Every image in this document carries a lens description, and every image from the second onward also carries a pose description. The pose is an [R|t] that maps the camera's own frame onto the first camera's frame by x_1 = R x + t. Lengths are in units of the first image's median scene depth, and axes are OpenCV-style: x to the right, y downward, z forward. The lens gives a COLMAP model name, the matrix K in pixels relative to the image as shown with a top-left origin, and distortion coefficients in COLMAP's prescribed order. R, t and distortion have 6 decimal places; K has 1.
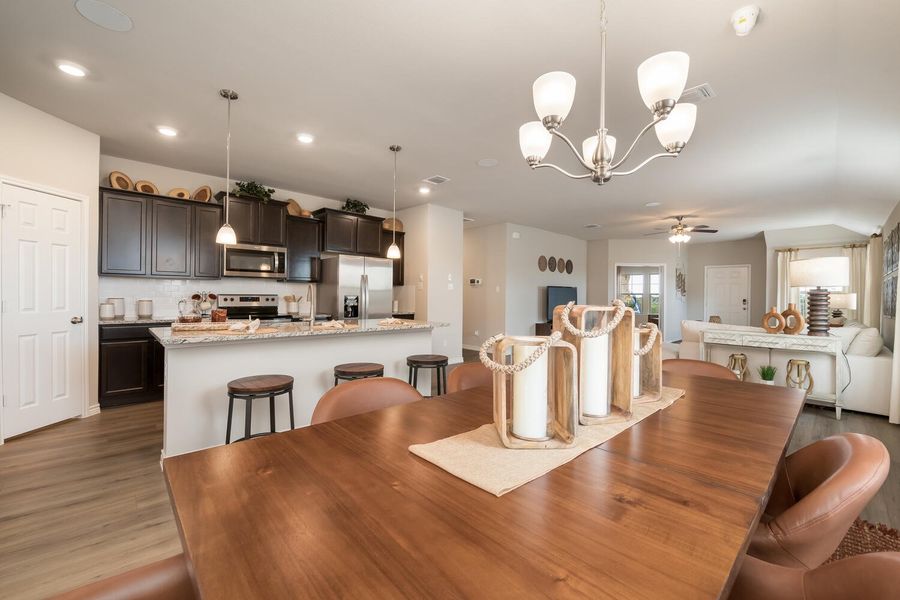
lens RADIAL K [[367.2, 0, 450.6], [0, 367.2, 296.2], [0, 0, 1]] dist [-0.001613, -0.000326]
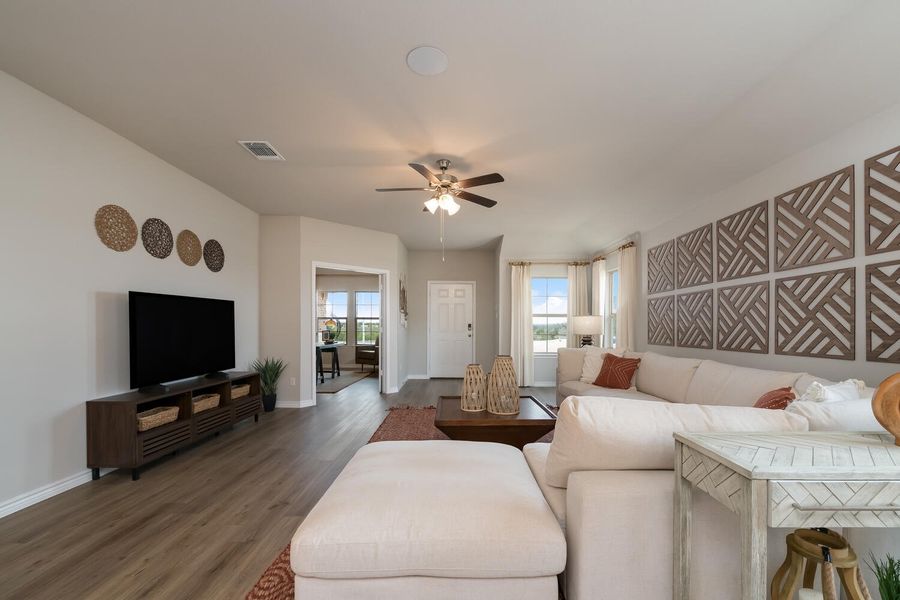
lens RADIAL K [[374.6, 0, 466.8], [0, 374.6, 325.6], [0, 0, 1]] dist [-0.000618, -0.000216]
pose [[0.675351, -0.011572, 0.737406, 0.337917], [0.004721, 0.999924, 0.011368, 0.003909], [-0.737481, -0.004196, 0.675354, 0.808151]]
